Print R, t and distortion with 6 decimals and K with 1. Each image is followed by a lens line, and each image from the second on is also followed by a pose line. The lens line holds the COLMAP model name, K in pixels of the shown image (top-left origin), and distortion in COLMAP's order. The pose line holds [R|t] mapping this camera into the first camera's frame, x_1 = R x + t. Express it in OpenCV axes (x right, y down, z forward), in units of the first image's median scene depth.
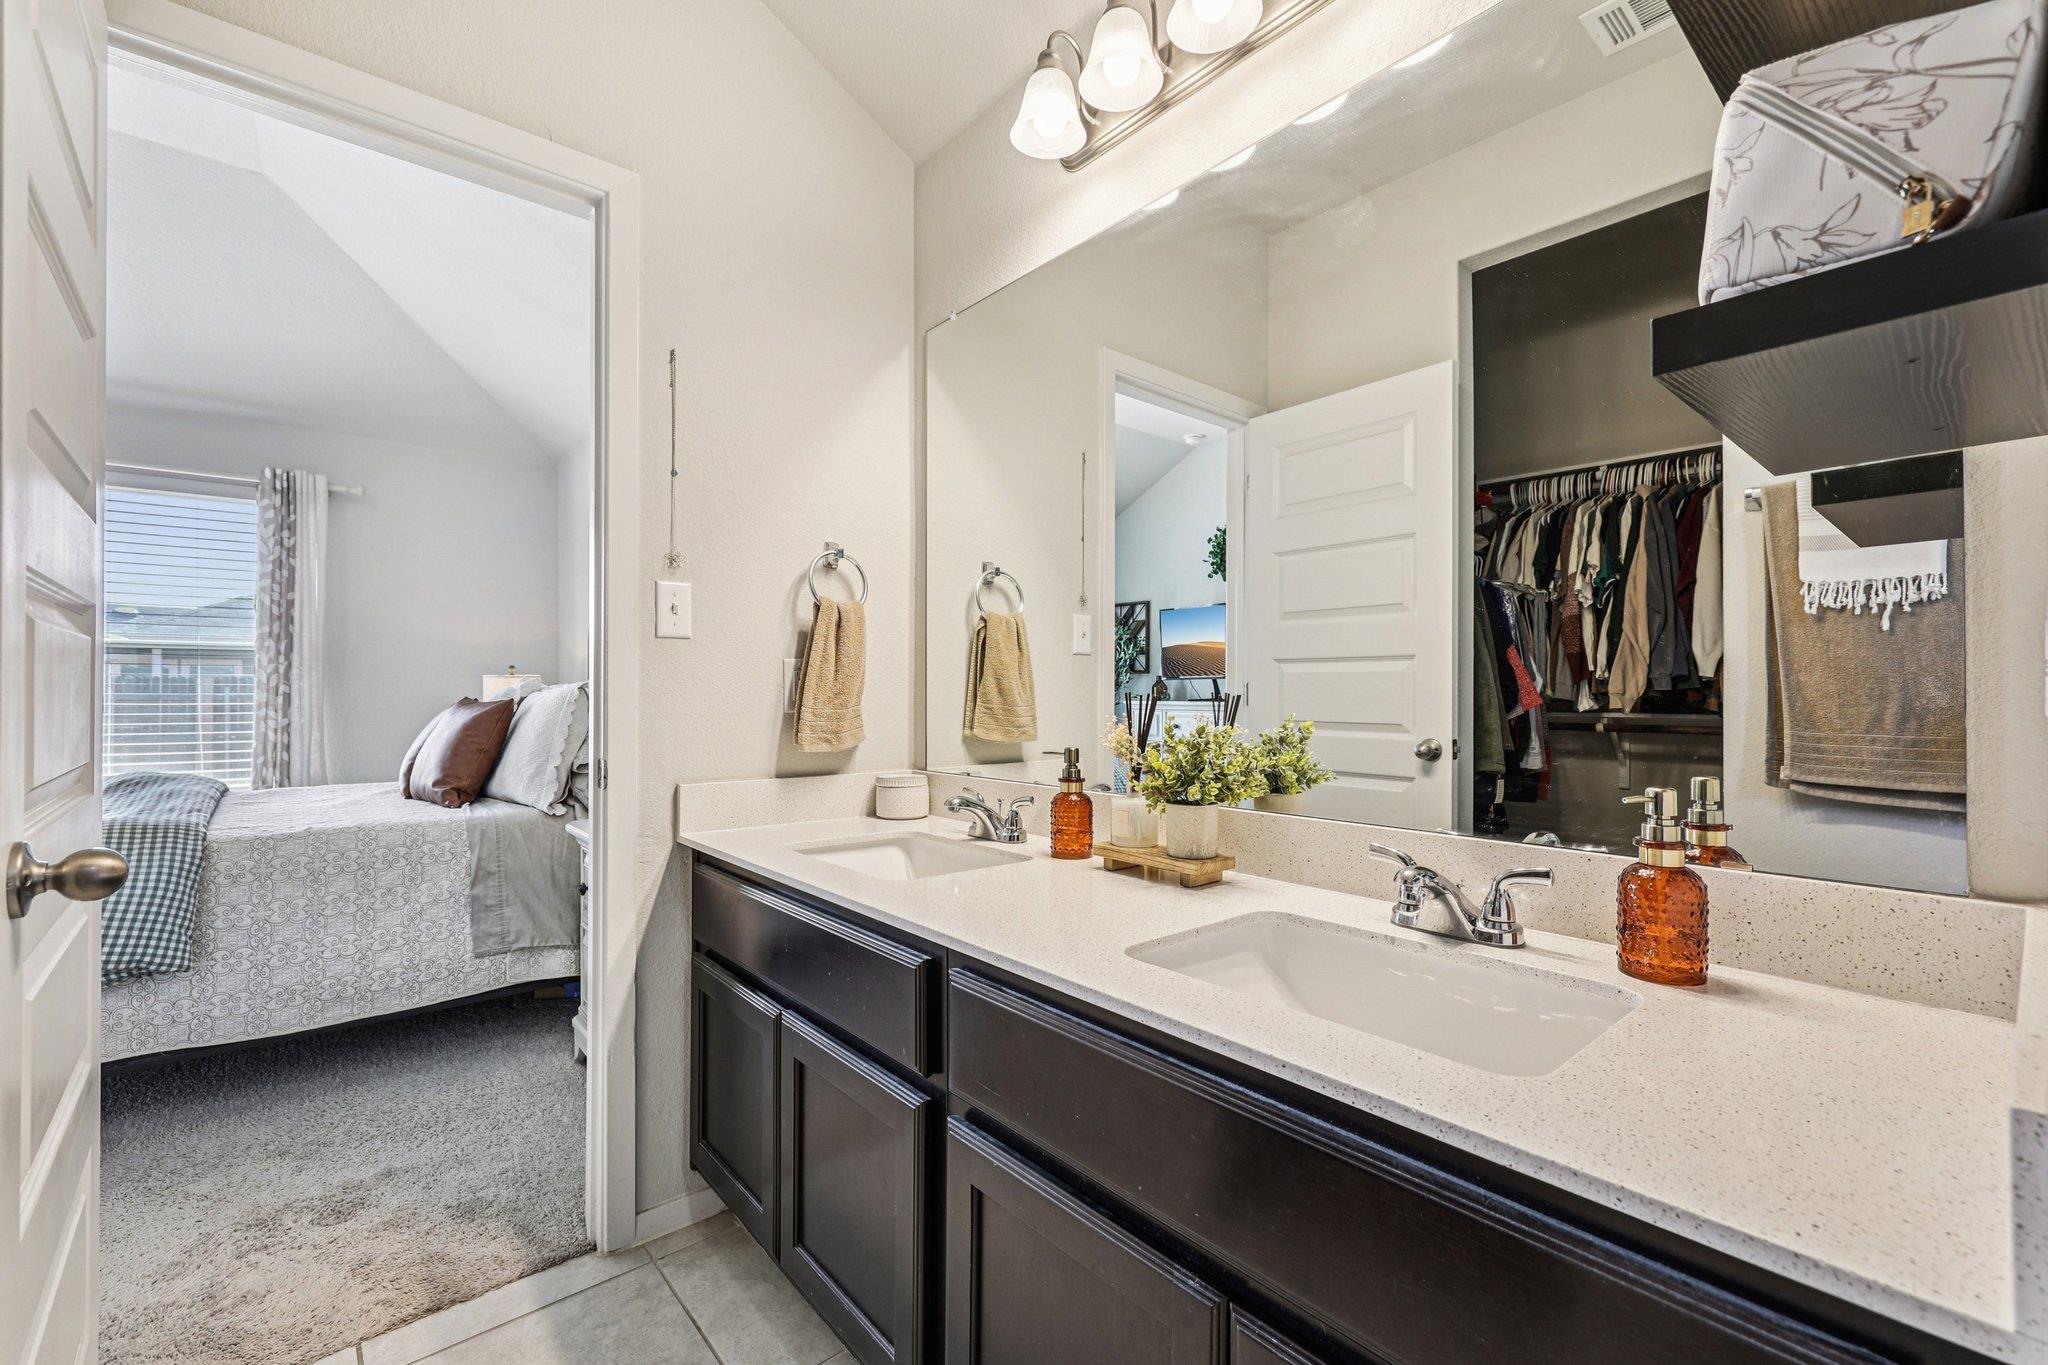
lens RADIAL K [[866.4, 0, 1032.9], [0, 866.4, 682.9], [0, 0, 1]] dist [-0.001772, 0.000097]
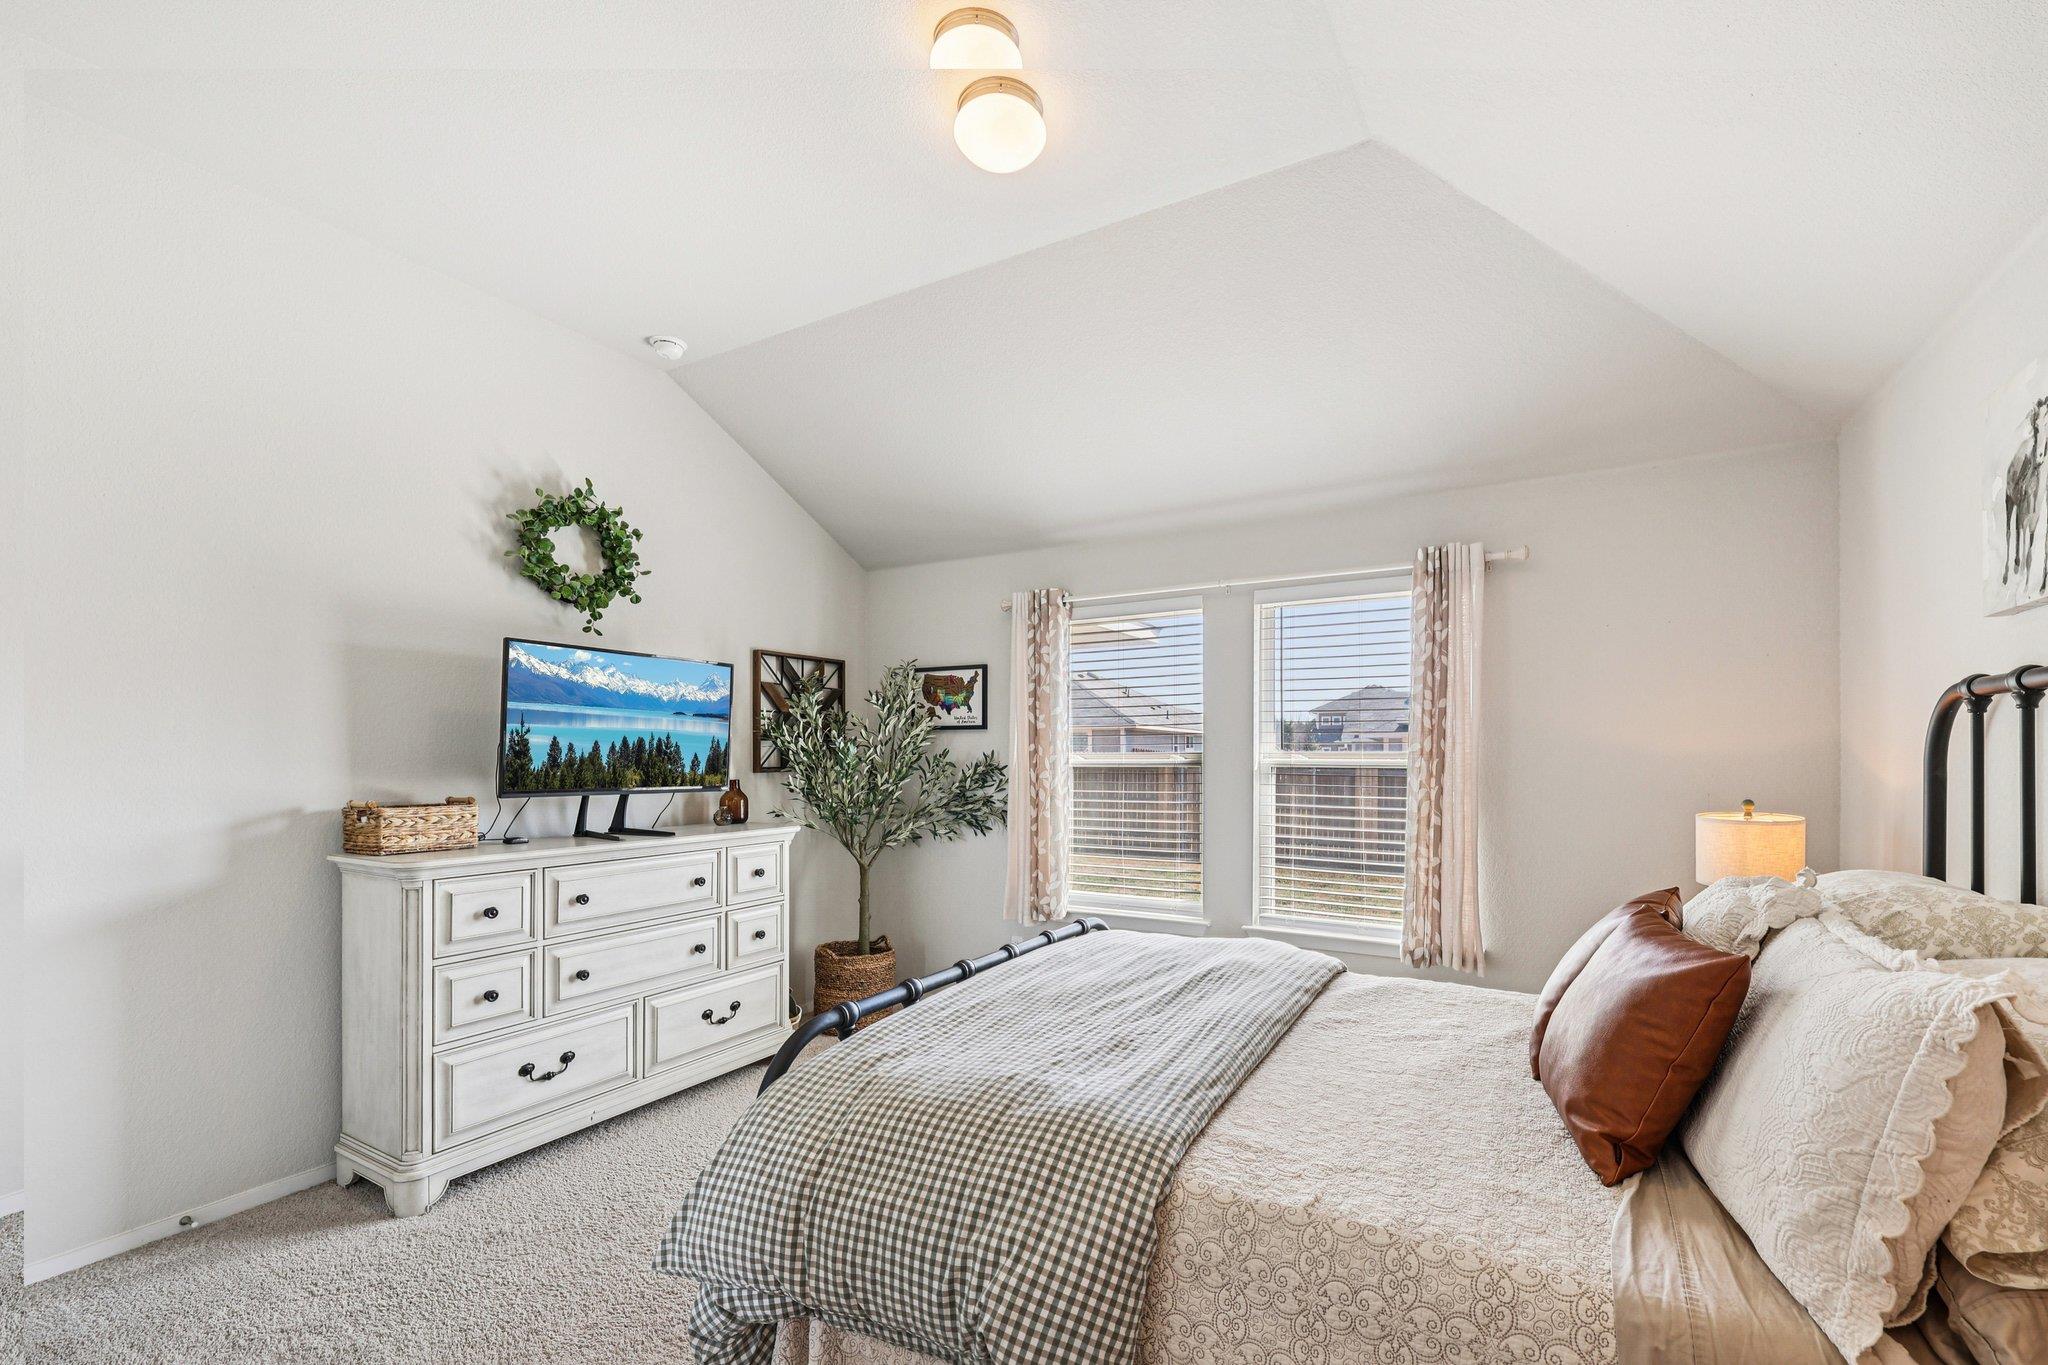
lens RADIAL K [[887.1, 0, 1025.6], [0, 887.1, 763.7], [0, 0, 1]] dist [-0.001937, 0.000027]
pose [[0.335040, 0.008660, -0.942164, -0.219148], [0.007586, 0.999901, 0.011888, -0.057952], [0.942173, -0.011130, 0.334941, 0.367904]]
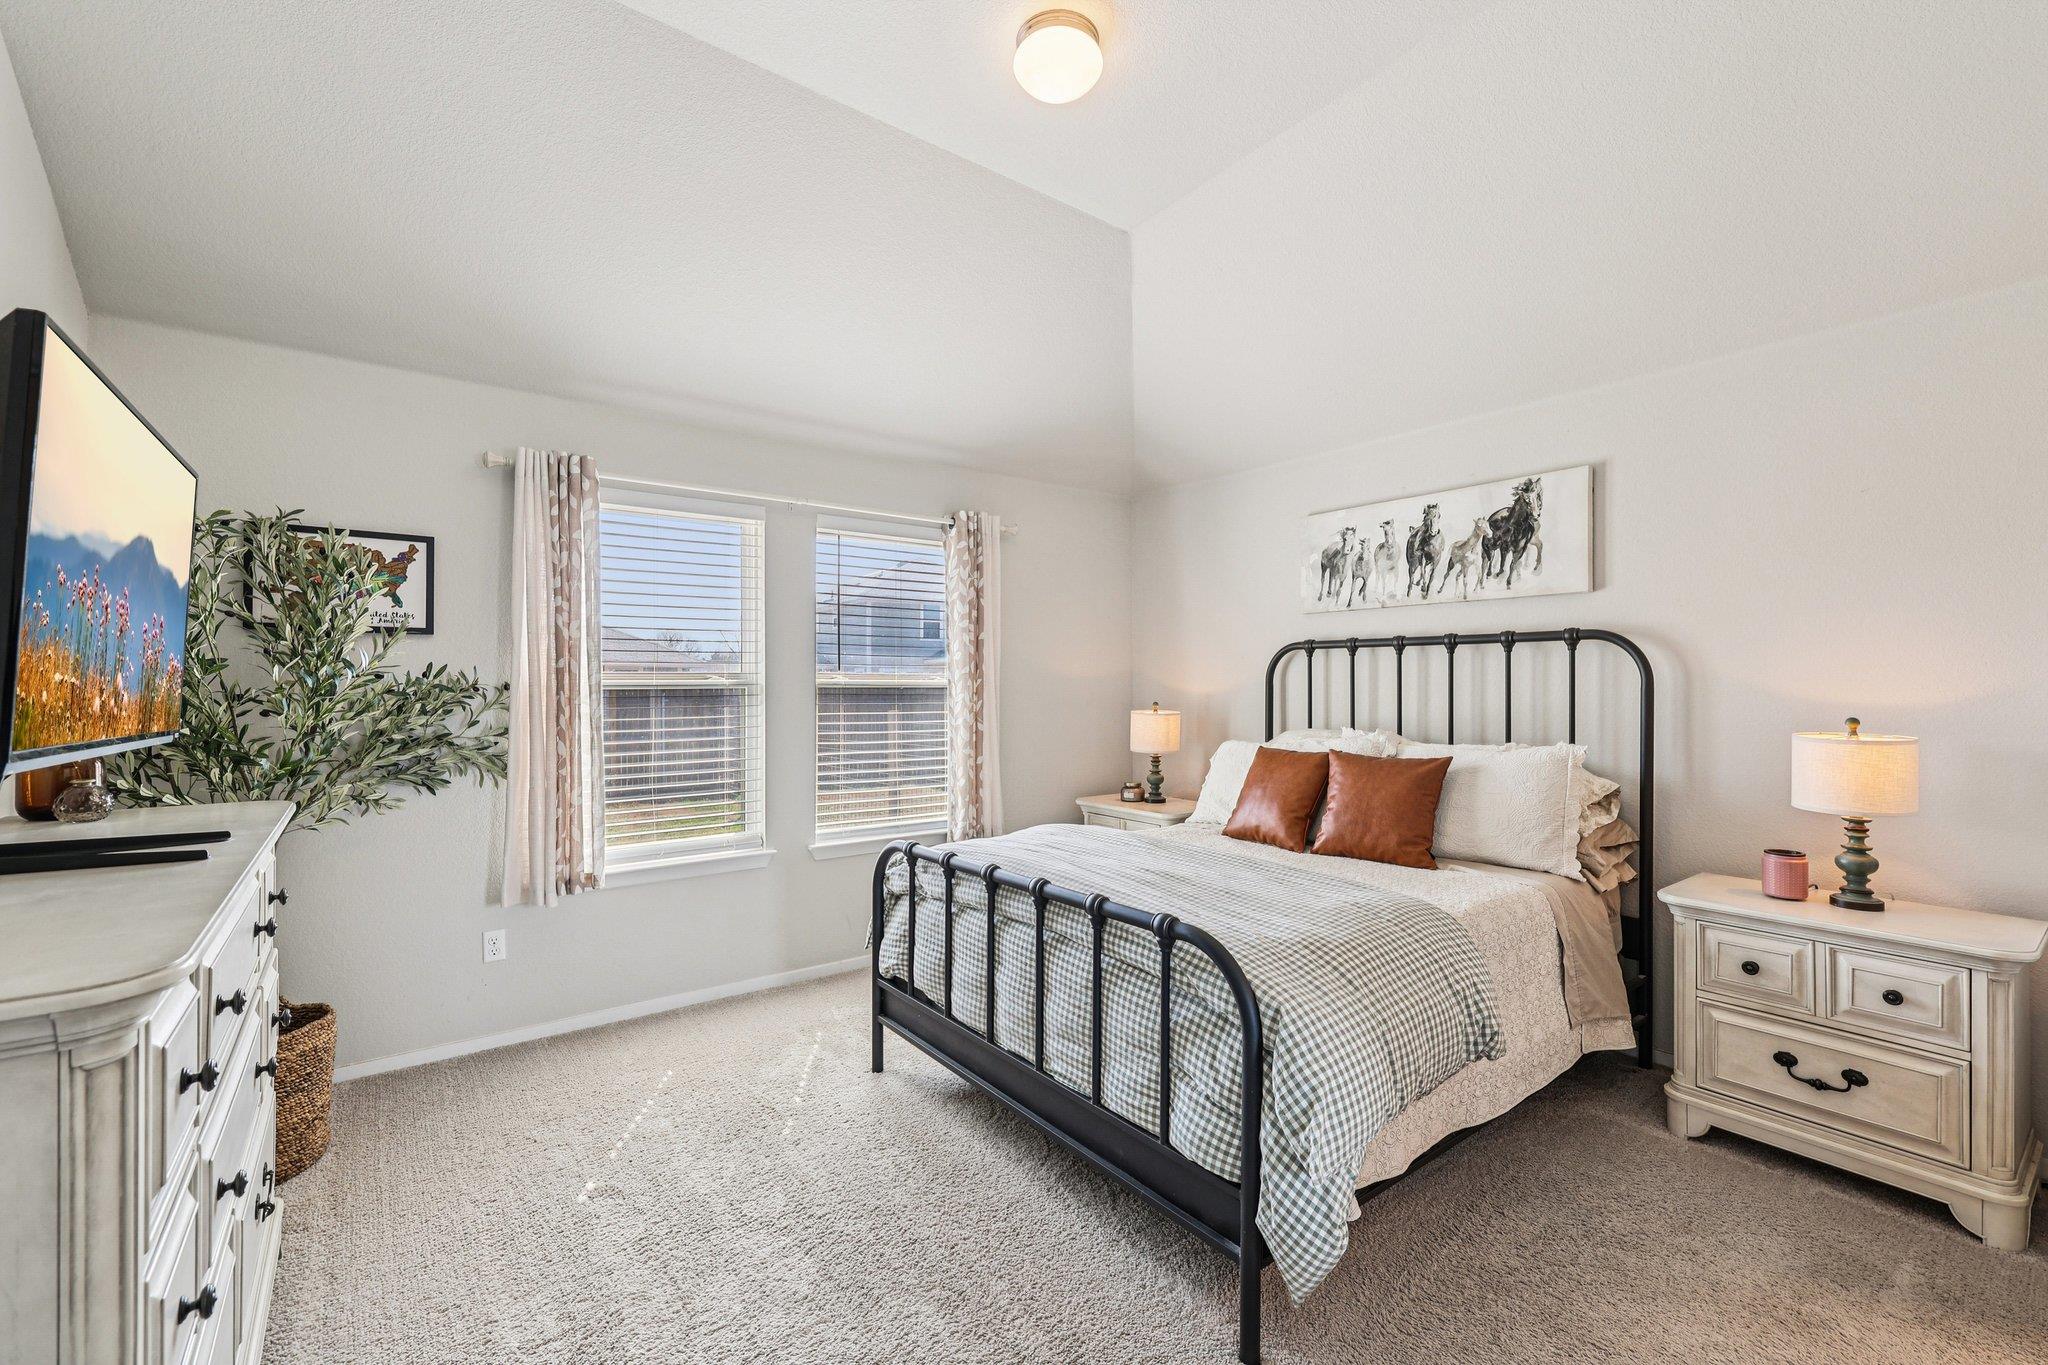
lens RADIAL K [[866.4, 0, 1032.9], [0, 866.4, 682.9], [0, 0, 1]] dist [-0.001772, 0.000097]
pose [[0.999205, 0.002615, -0.039775, -0.764996], [-0.002259, 0.999957, 0.008993, -0.055475], [0.039796, -0.008896, 0.999168, -0.017381]]
